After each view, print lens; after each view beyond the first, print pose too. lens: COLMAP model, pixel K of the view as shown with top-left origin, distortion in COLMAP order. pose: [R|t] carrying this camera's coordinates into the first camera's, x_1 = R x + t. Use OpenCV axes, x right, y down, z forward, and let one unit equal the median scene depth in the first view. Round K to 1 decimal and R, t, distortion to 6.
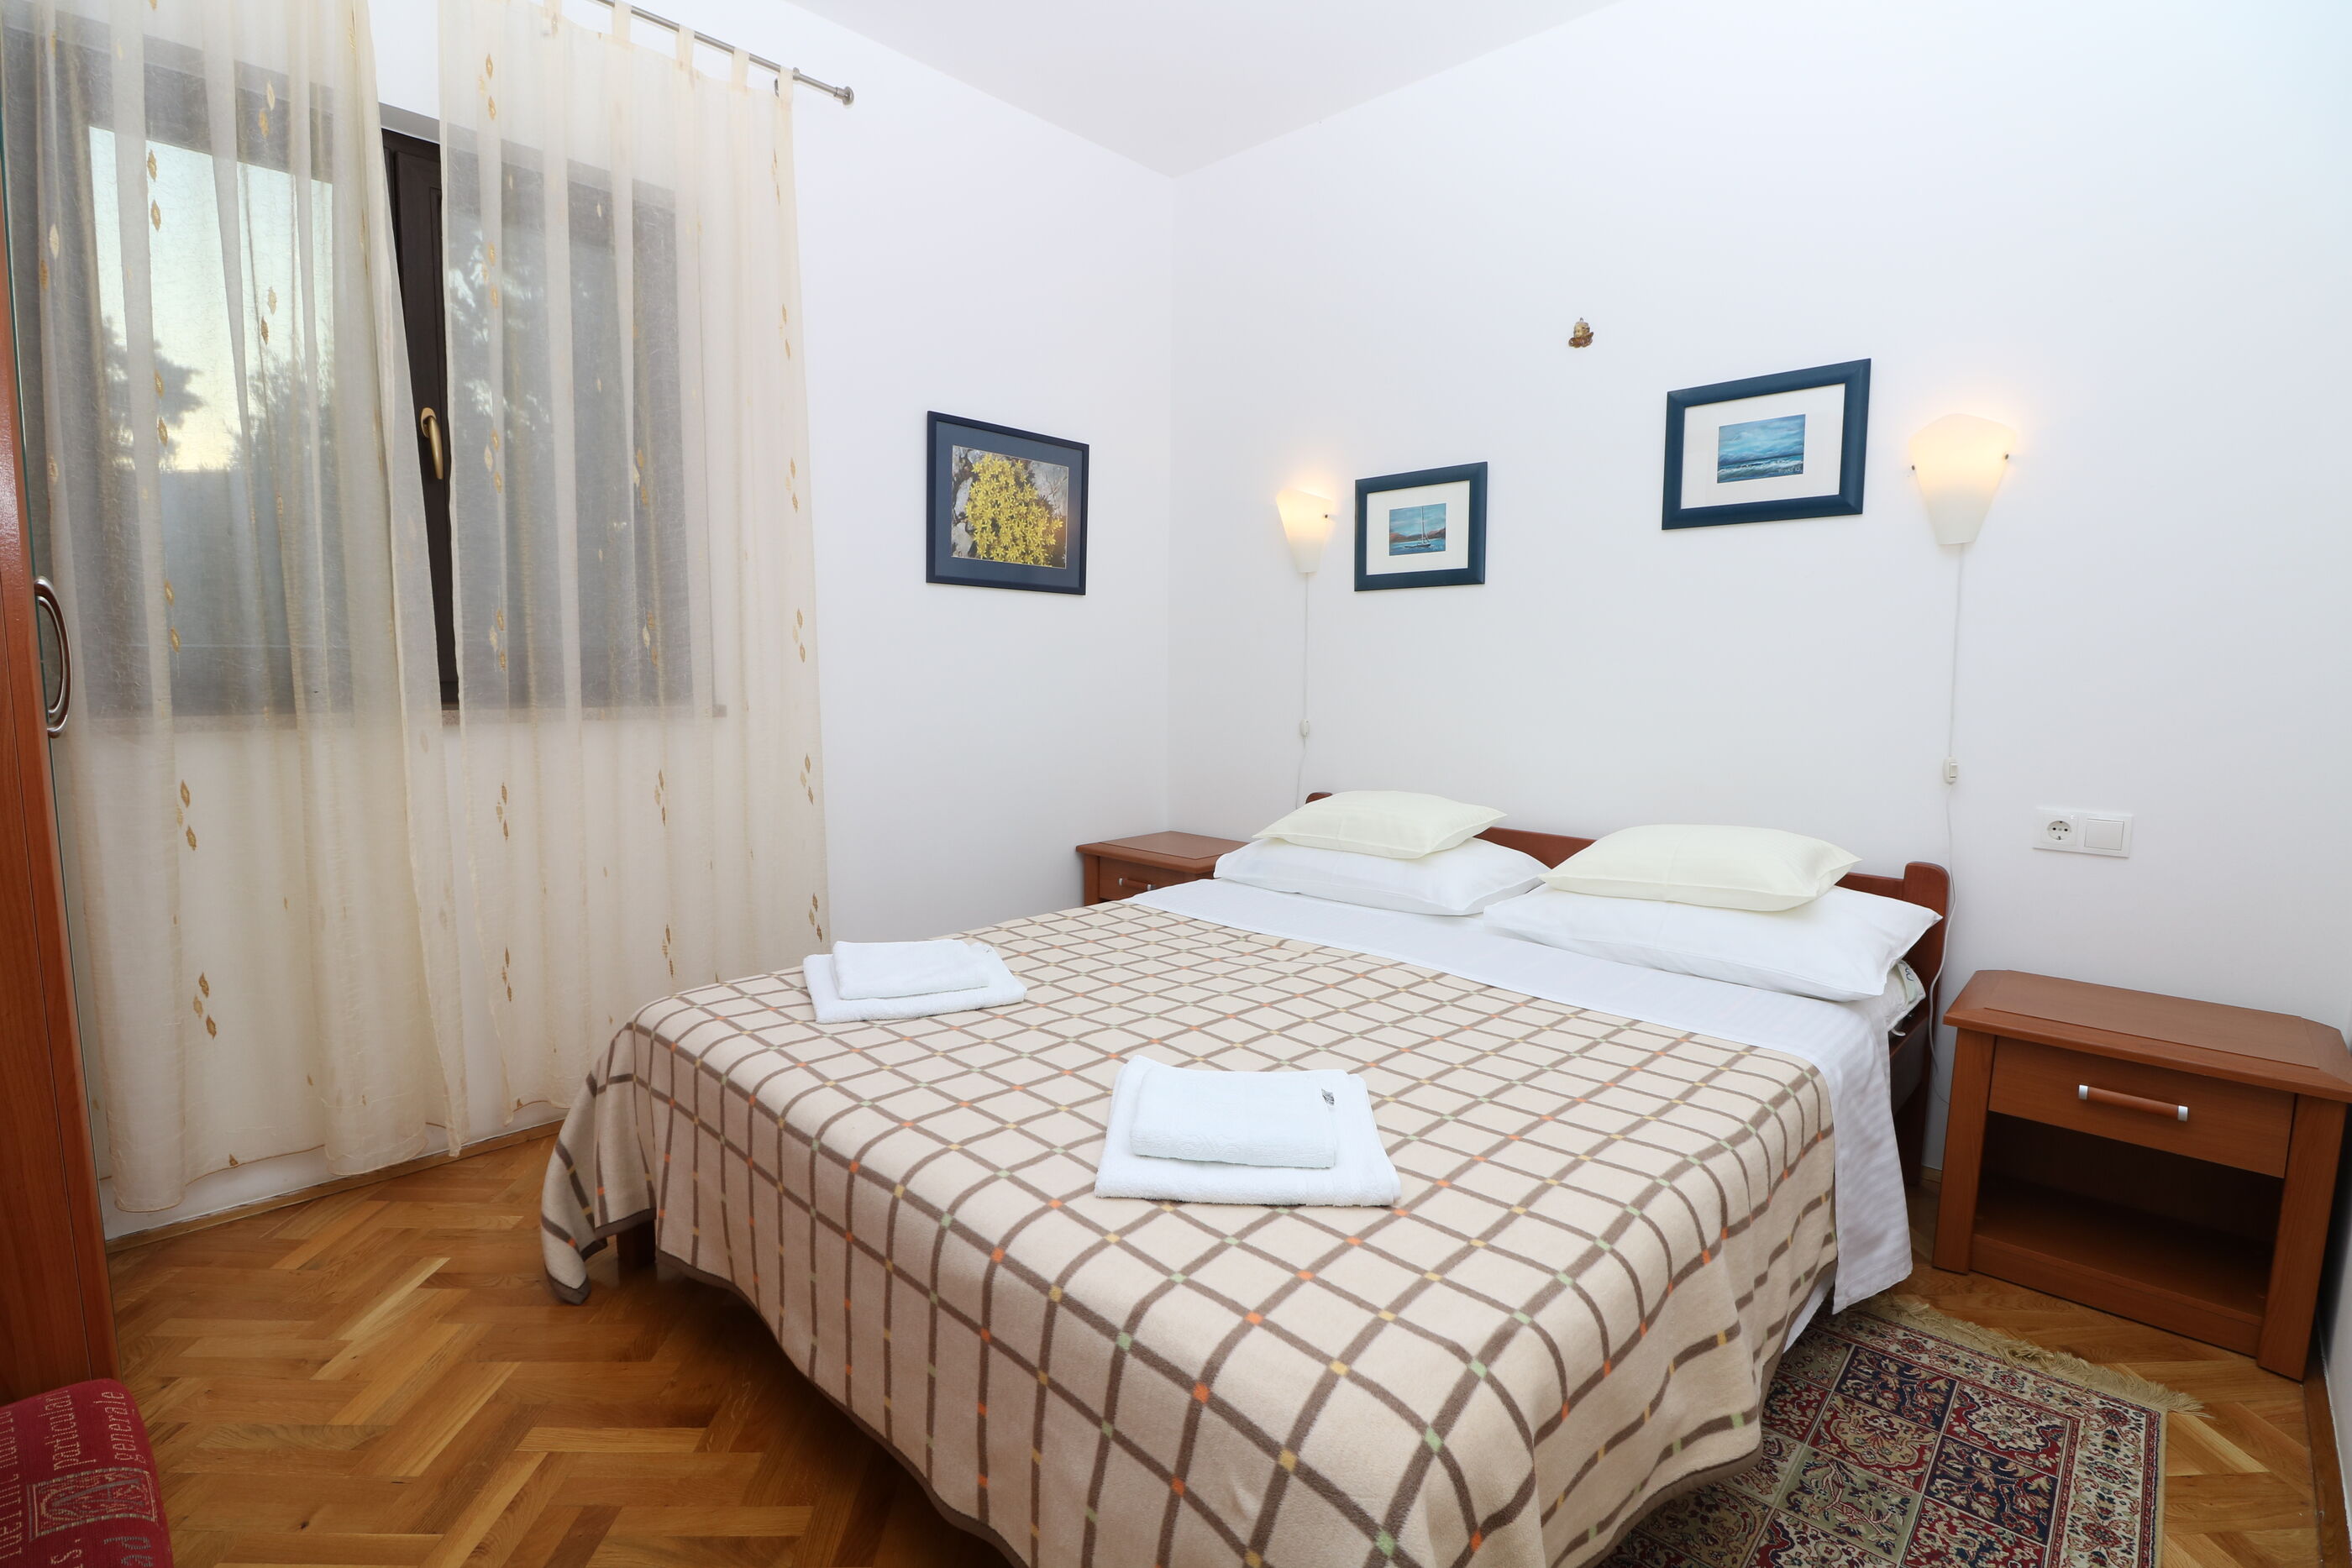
lens RADIAL K [[1085.7, 0, 1185.0], [0, 1085.7, 776.8], [0, 0, 1]] dist [0.001847, -0.013566]
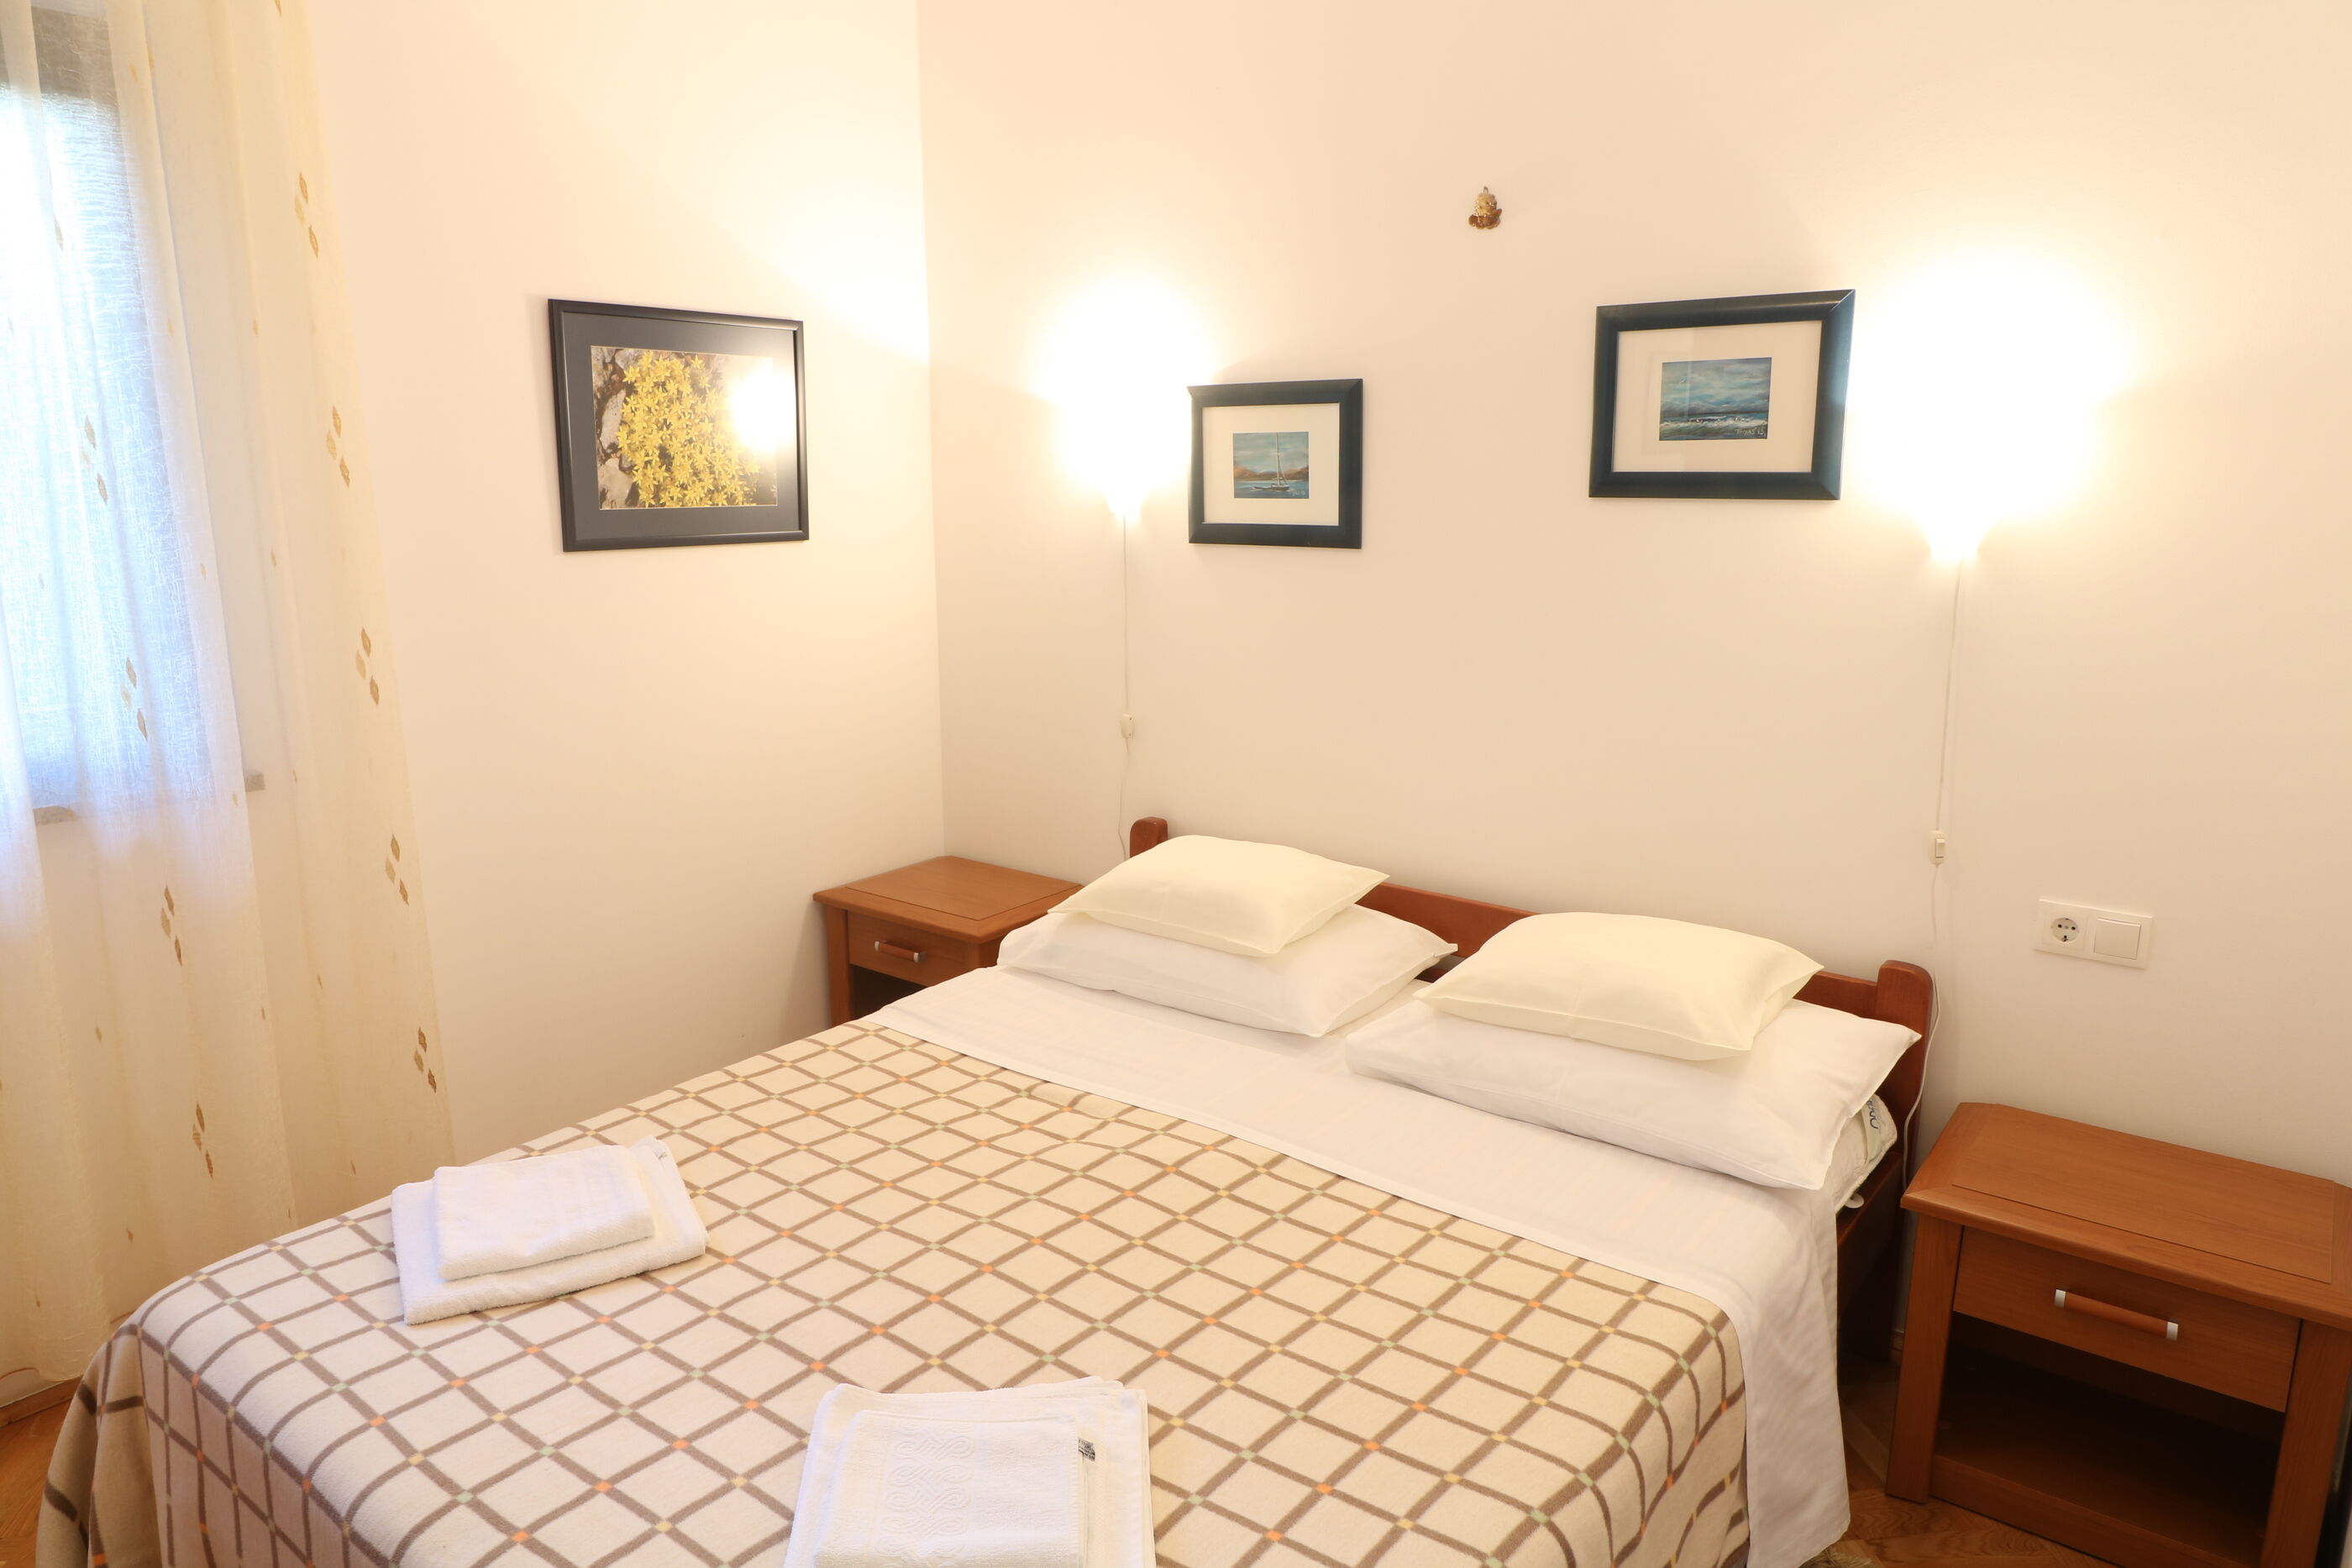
lens RADIAL K [[1541.3, 0, 1176.0], [0, 1541.3, 784.0], [0, 0, 1]] dist [0.008125, -0.004120]
pose [[0.994582, -0.032383, 0.098781, 0.064486], [0.021938, 0.994225, 0.105046, -0.182597], [-0.101612, -0.102310, 0.989549, -0.025068]]
